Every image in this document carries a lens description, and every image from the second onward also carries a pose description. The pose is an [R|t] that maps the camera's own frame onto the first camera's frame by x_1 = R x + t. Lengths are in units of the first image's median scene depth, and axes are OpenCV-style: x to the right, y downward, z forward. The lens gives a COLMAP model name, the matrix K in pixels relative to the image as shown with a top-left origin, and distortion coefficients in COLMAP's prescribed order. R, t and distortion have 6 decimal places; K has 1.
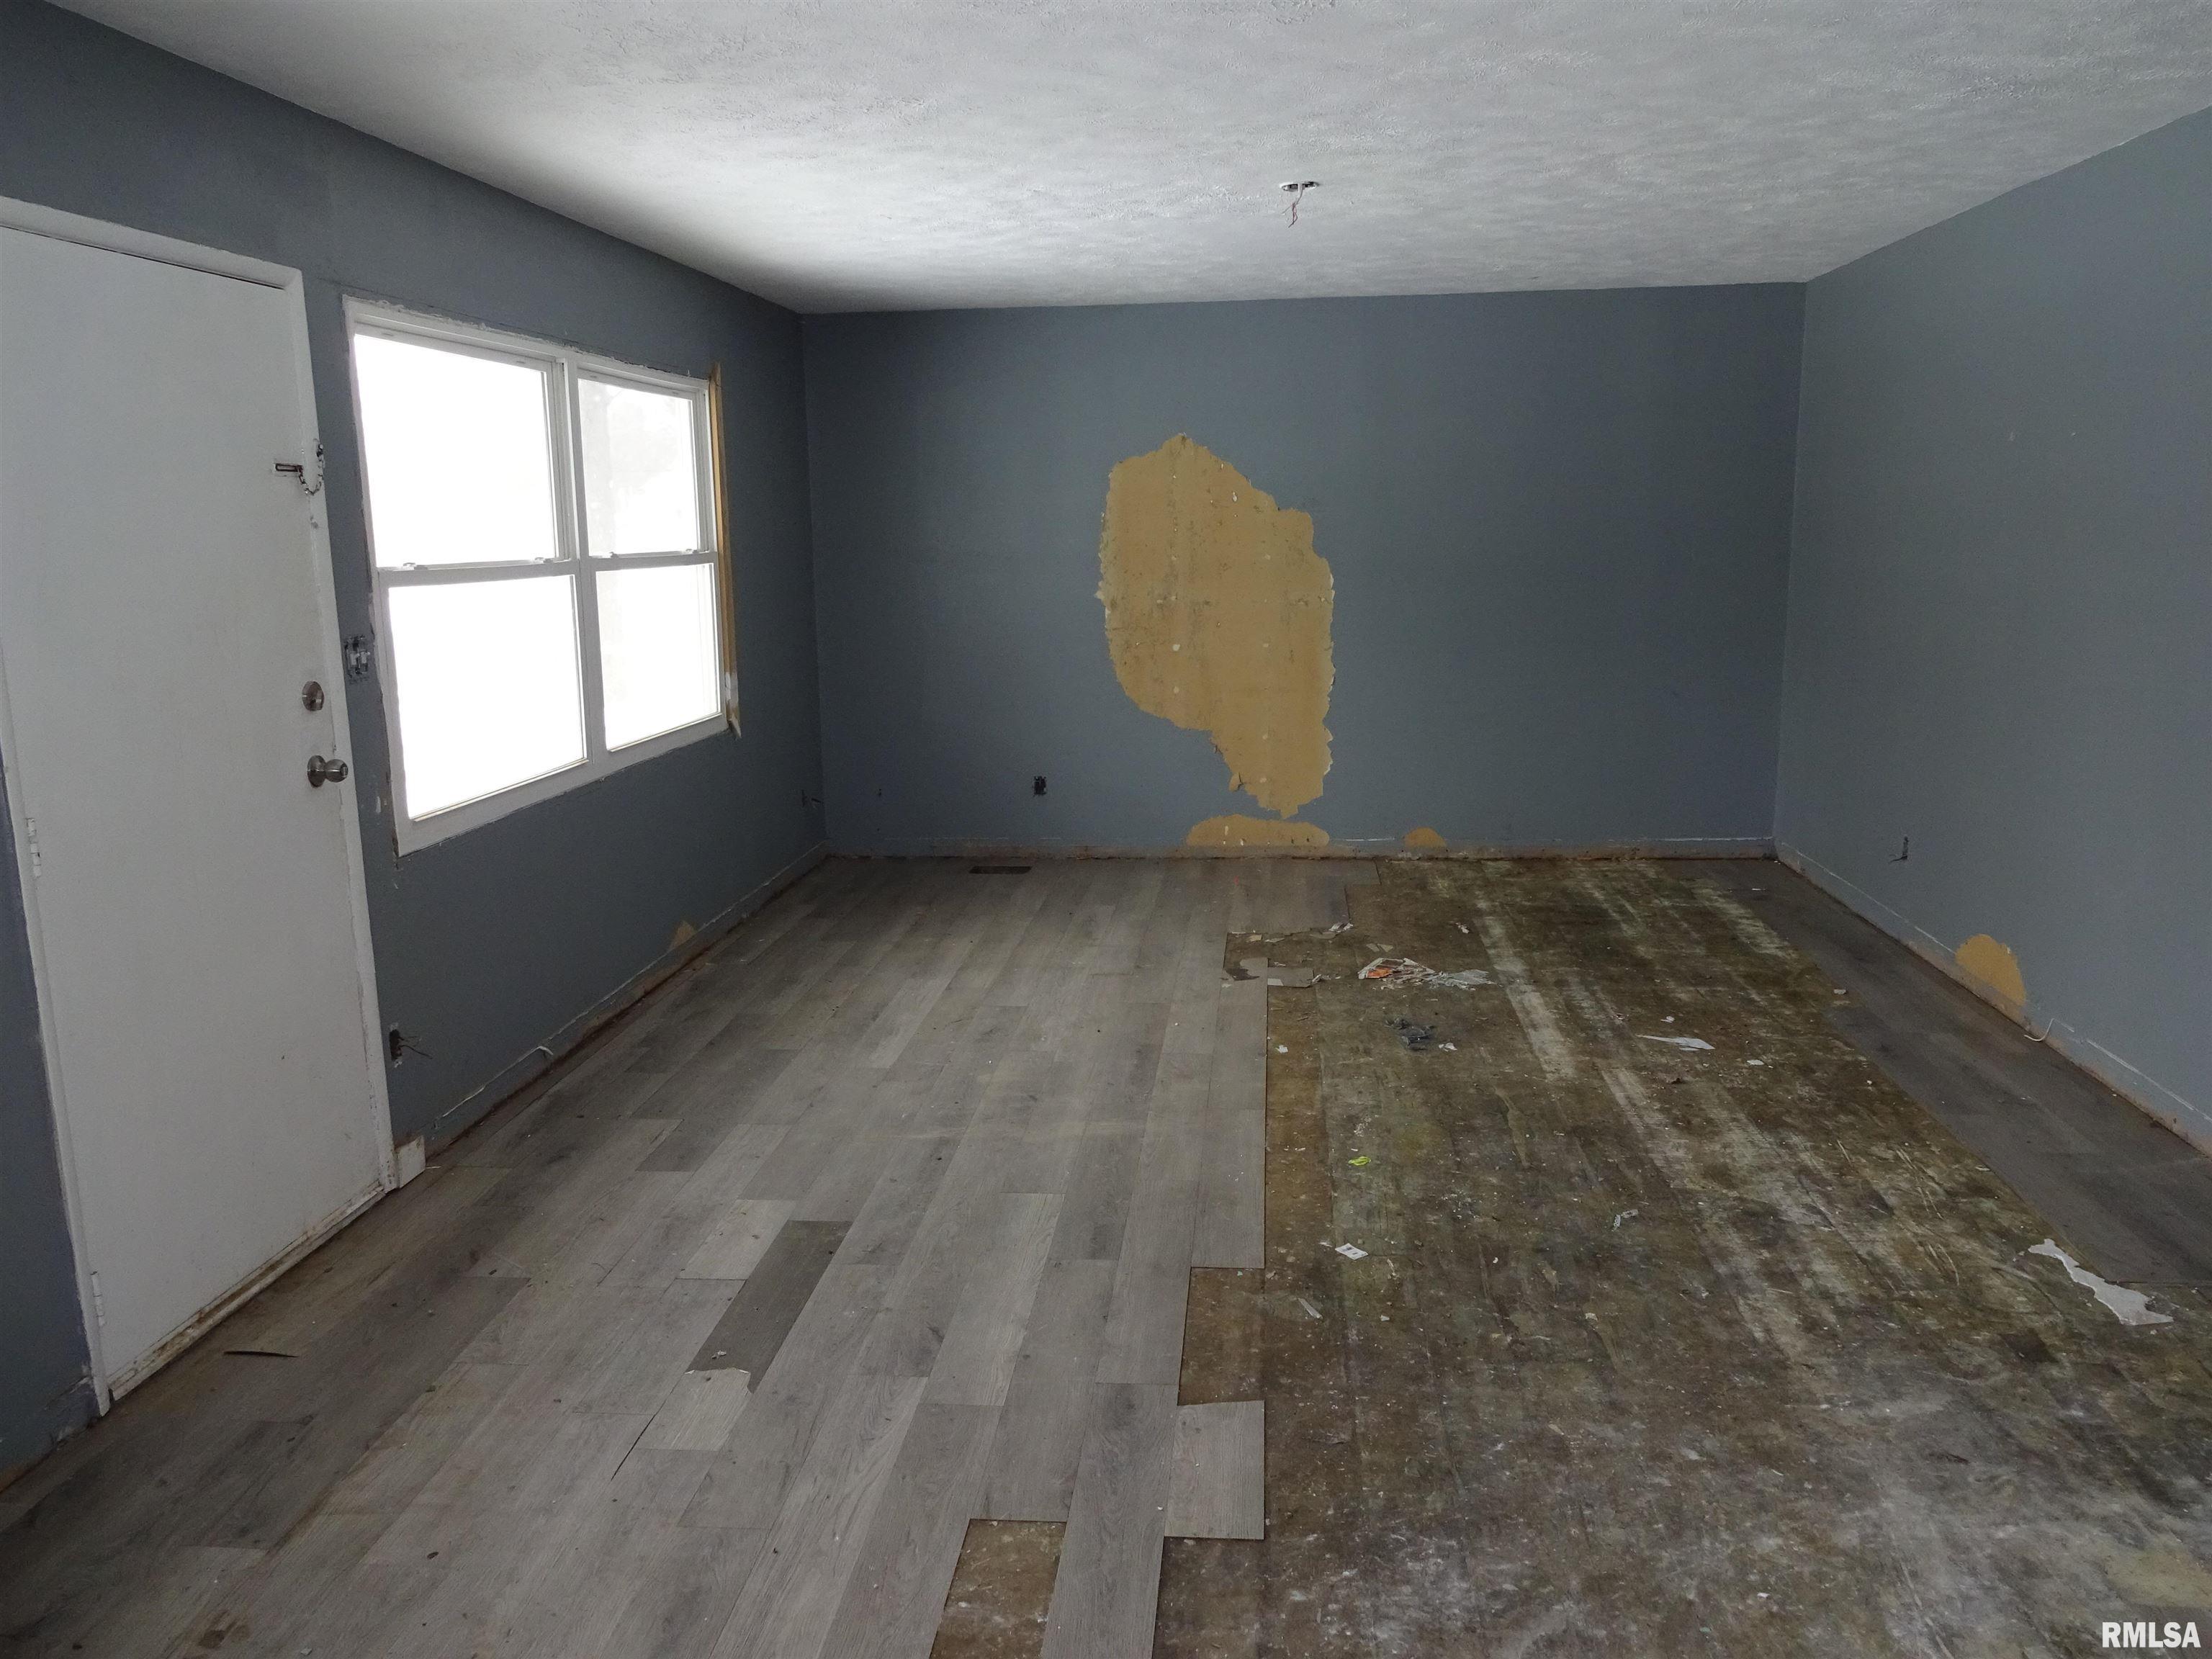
lens RADIAL K [[1646.0, 0, 1114.9], [0, 1646.0, 820.8], [0, 0, 1]] dist [0.003109, 0.005238]
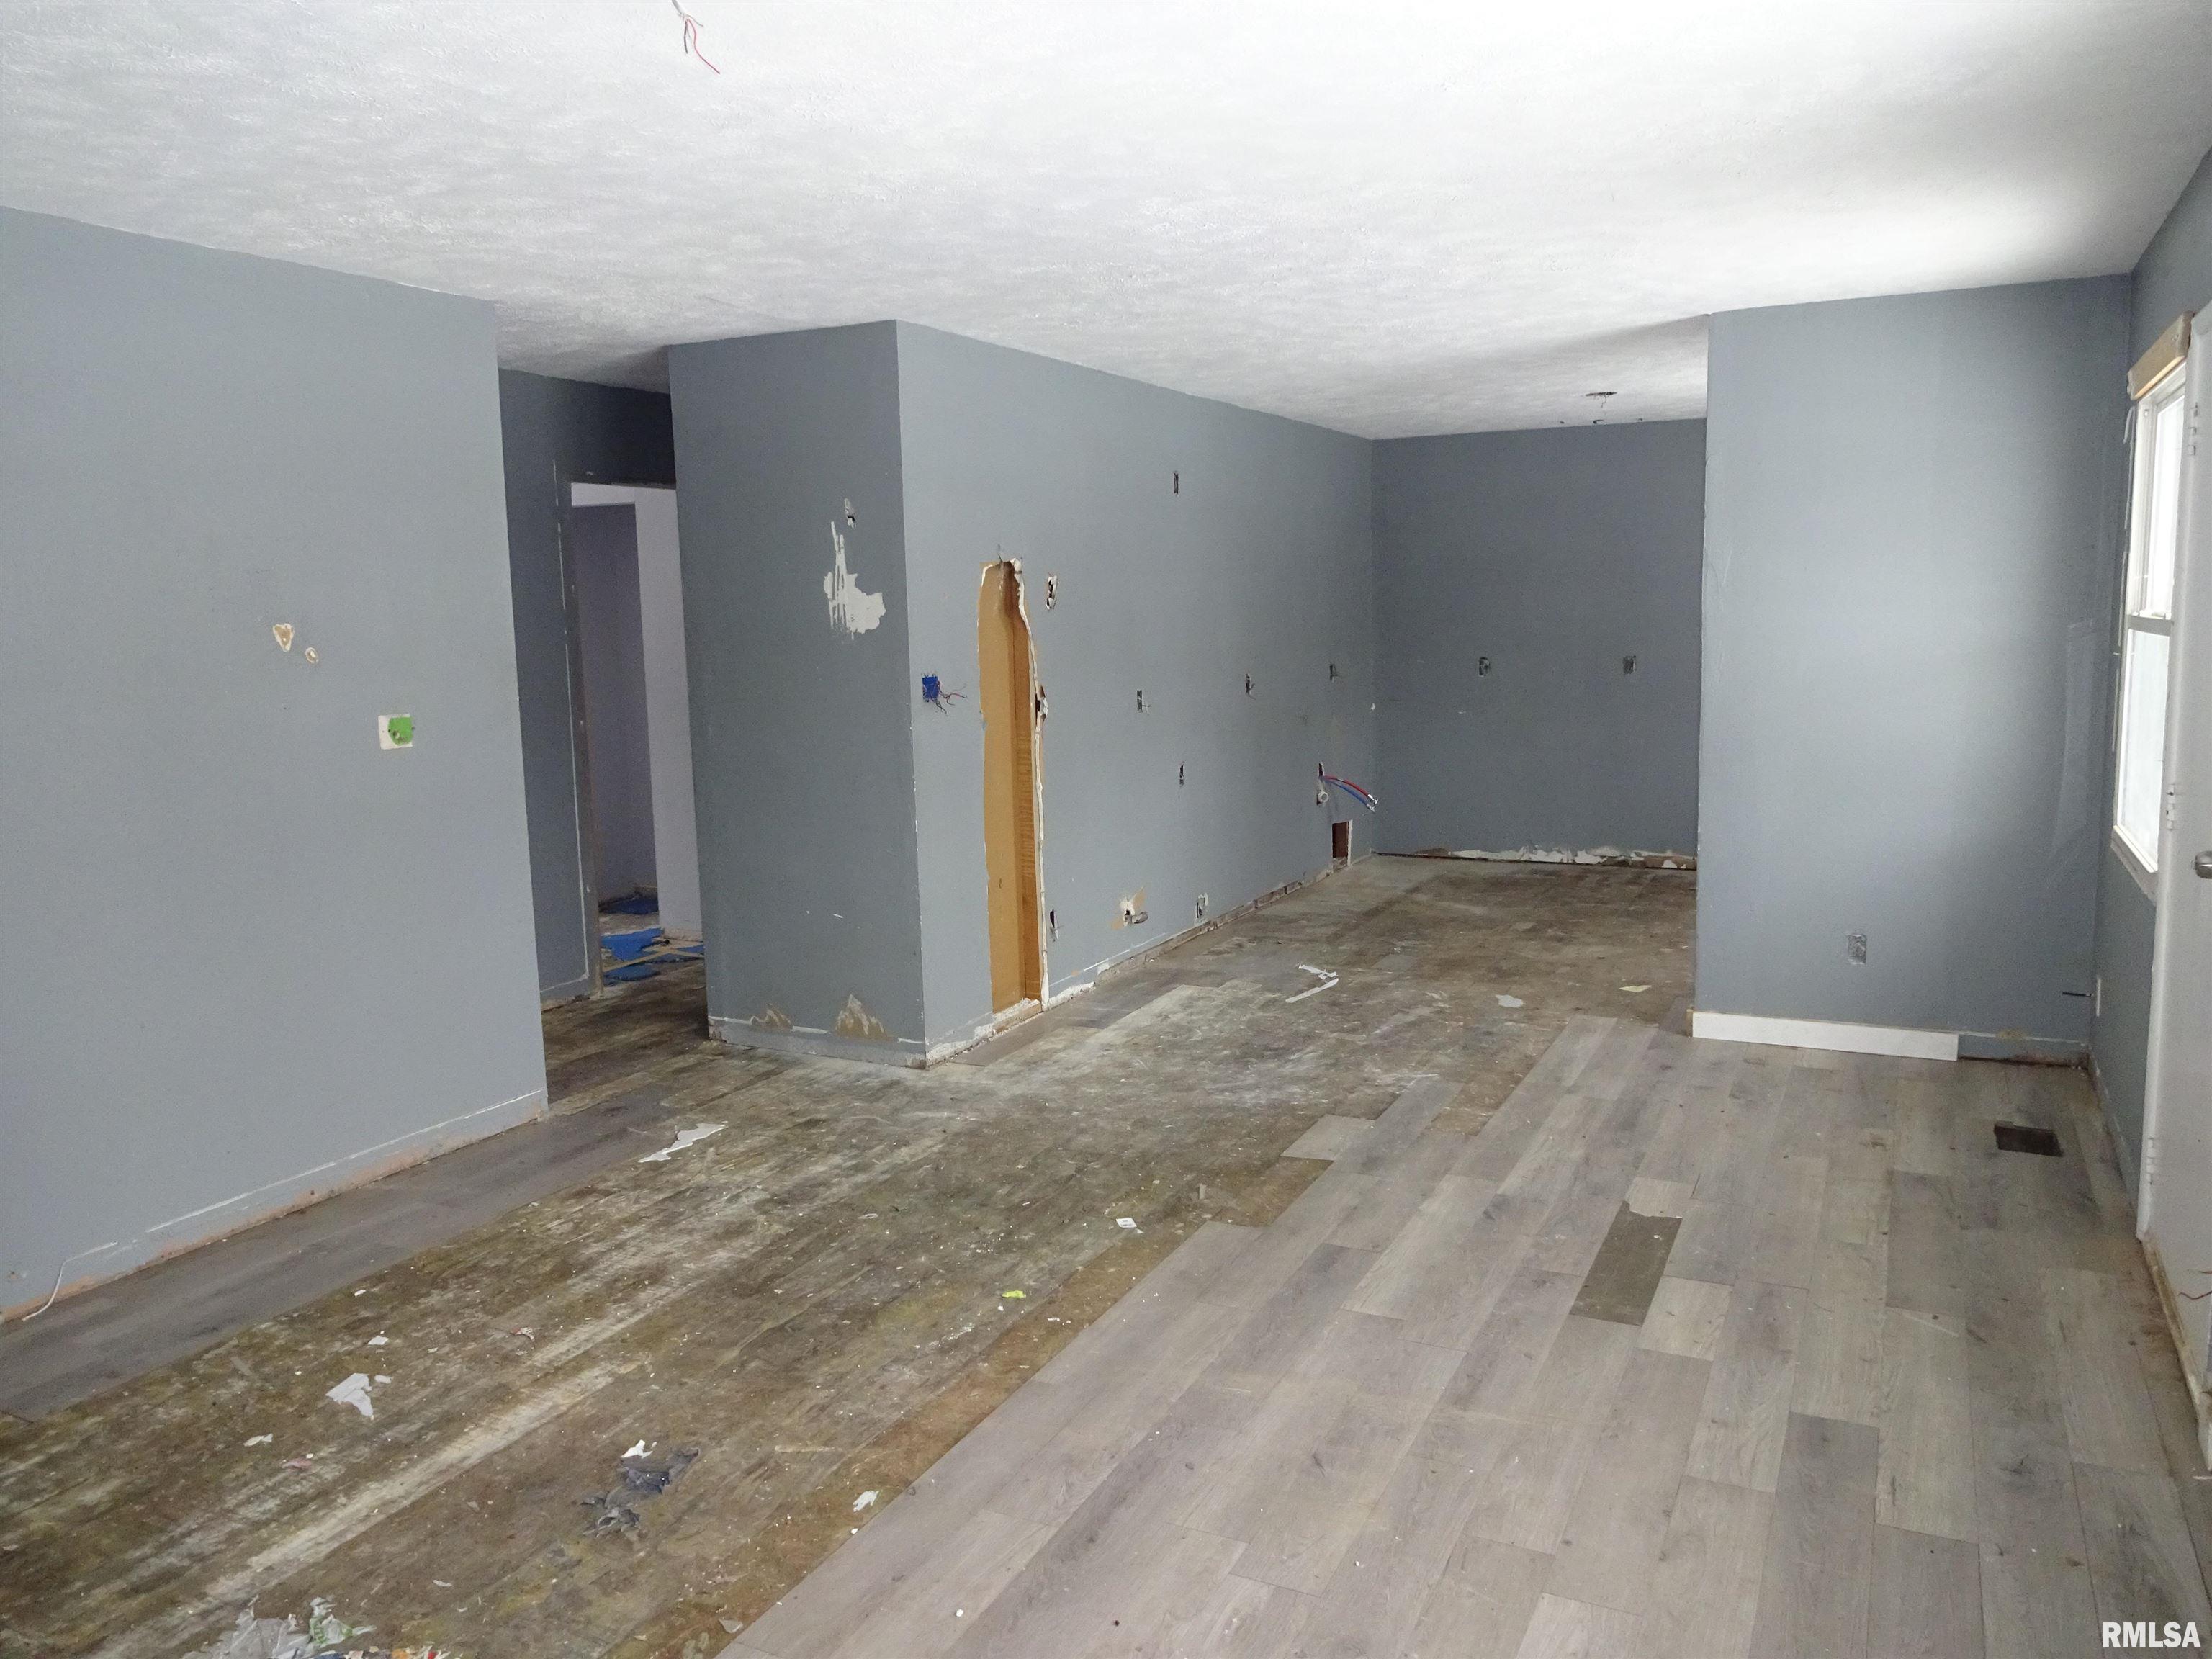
lens RADIAL K [[1626.9, 0, 1098.4], [0, 1626.9, 818.8], [0, 0, 1]] dist [-0.005773, -0.001974]
pose [[-0.930639, -0.006805, 0.365874, -0.241095], [0.108084, 0.950108, 0.292596, -0.327706], [-0.349611, 0.311847, -0.883472, 1.790089]]
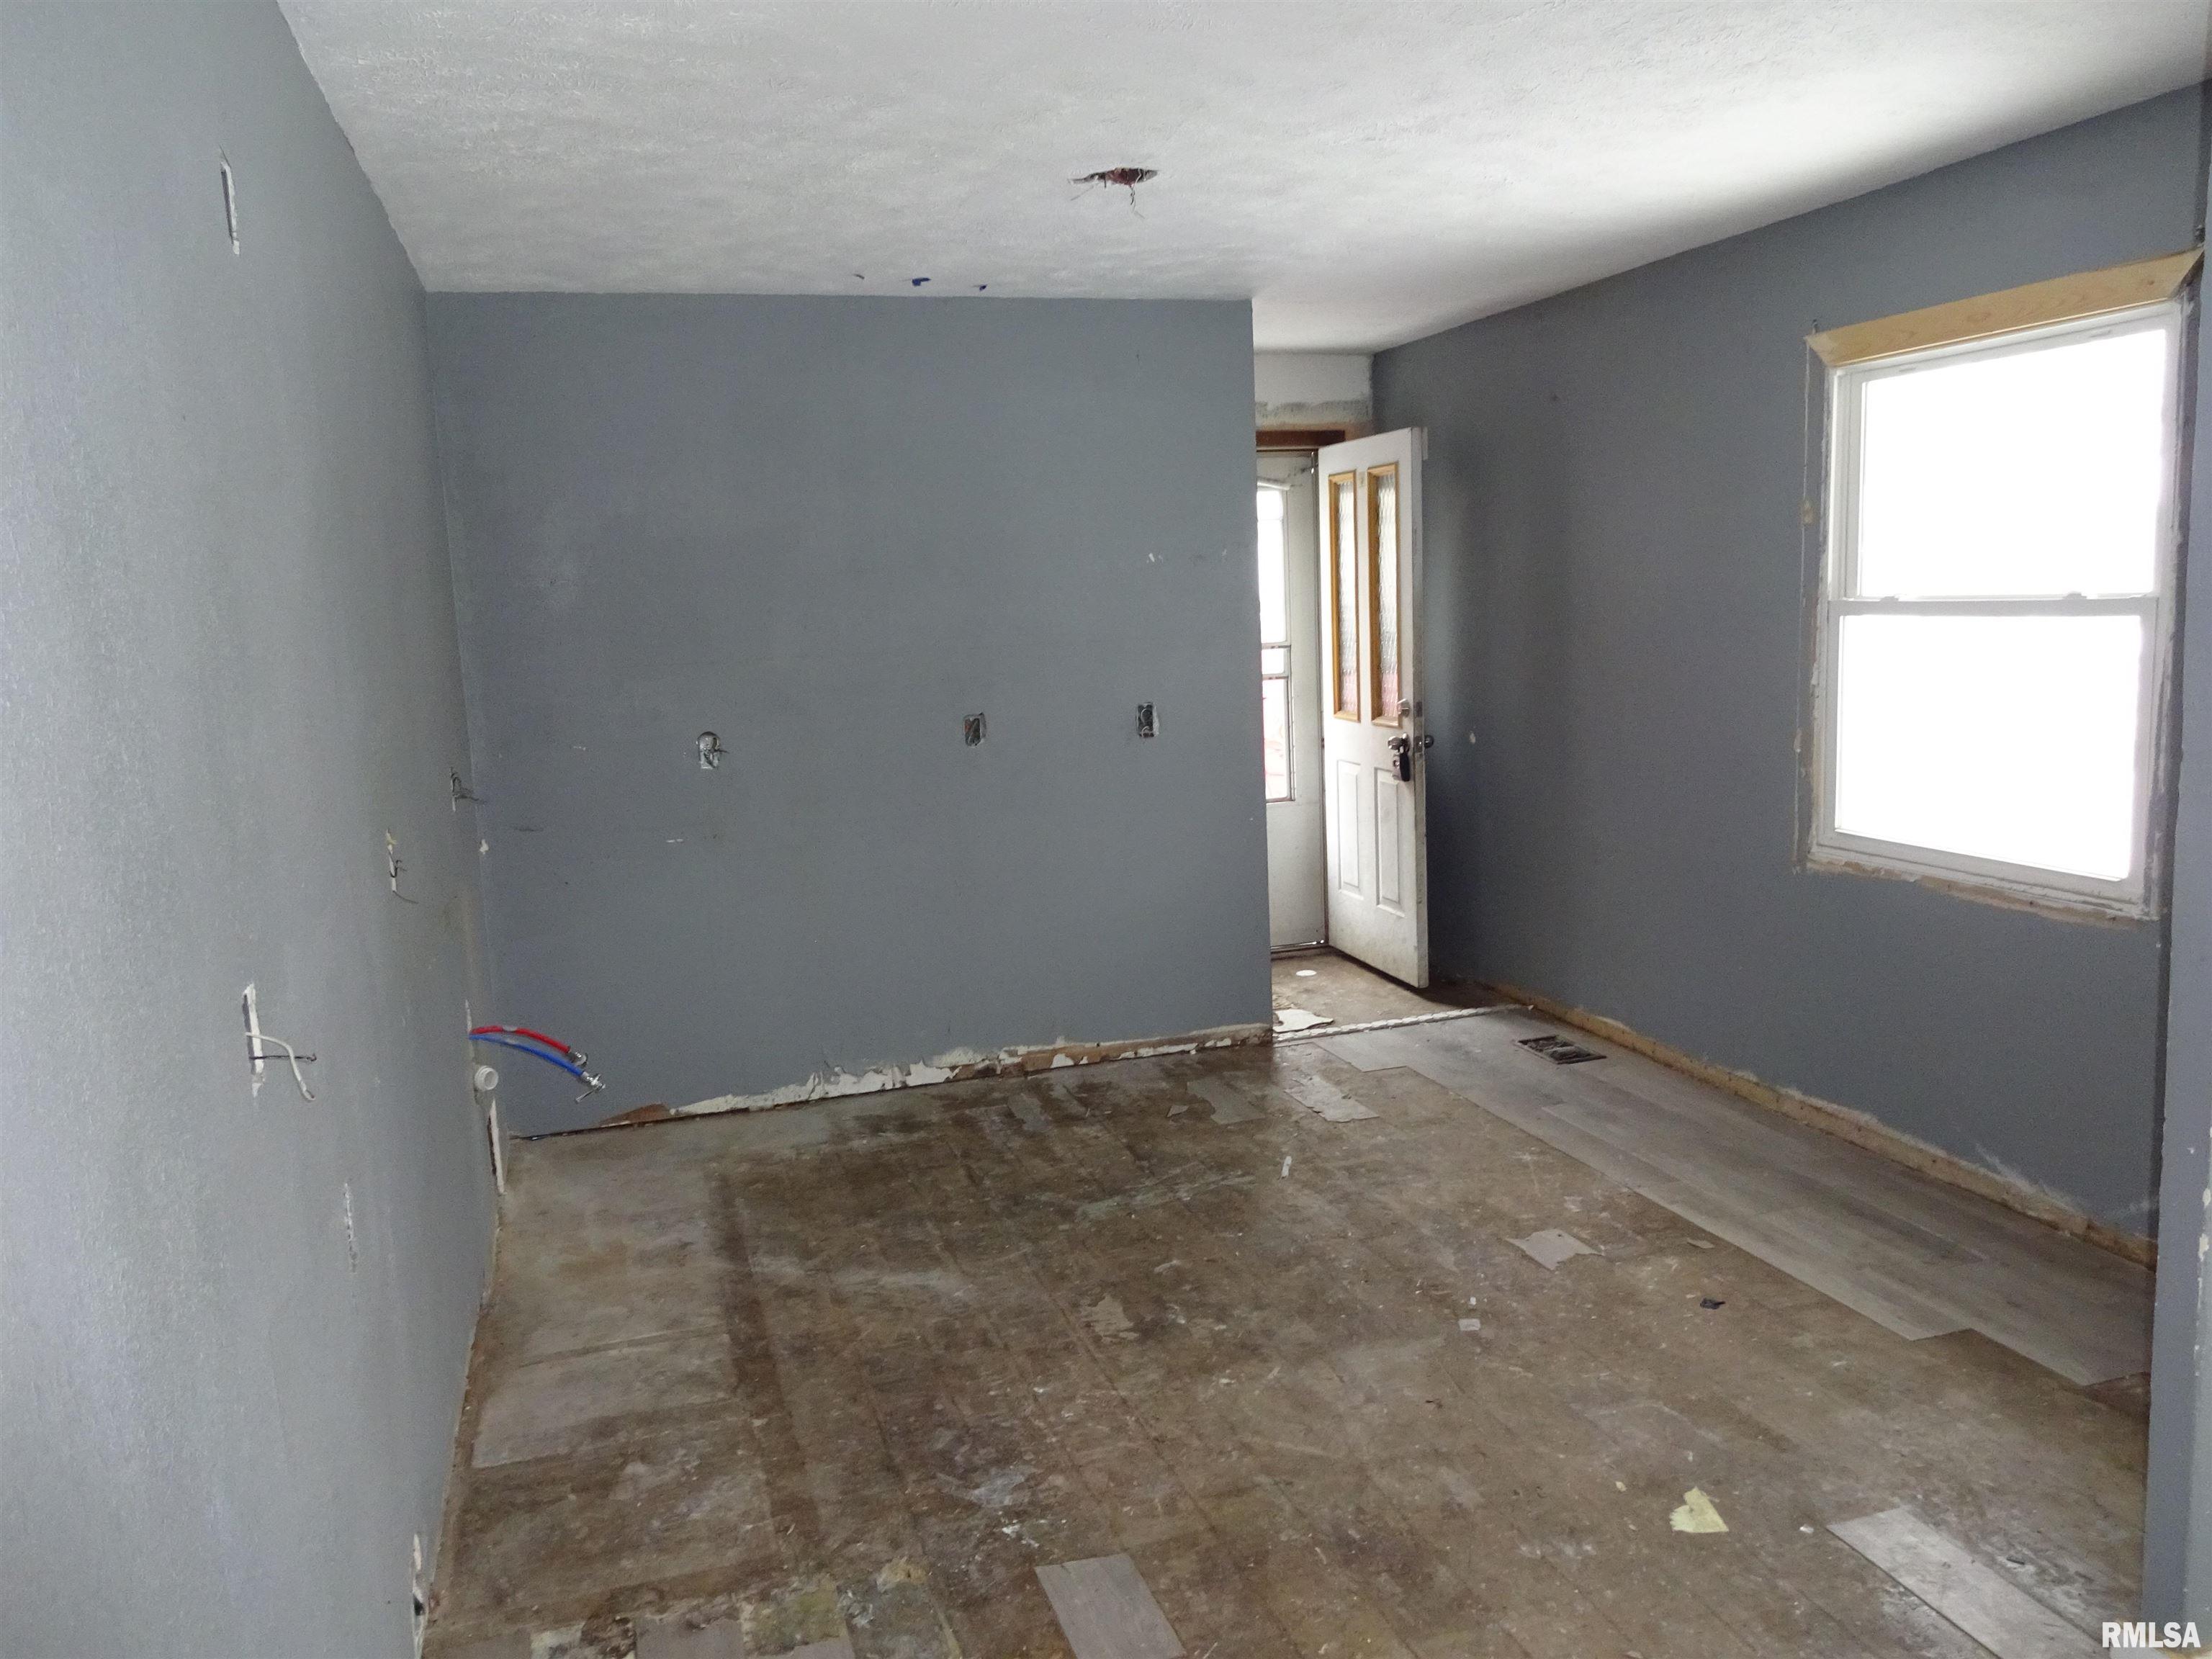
lens RADIAL K [[1646.0, 0, 1114.9], [0, 1646.0, 820.8], [0, 0, 1]] dist [0.003109, 0.005238]
pose [[-0.917665, 0.112466, -0.381107, 0.327334], [-0.013268, 0.949902, 0.312266, -0.119363], [0.397134, 0.291612, -0.870199, 0.611415]]
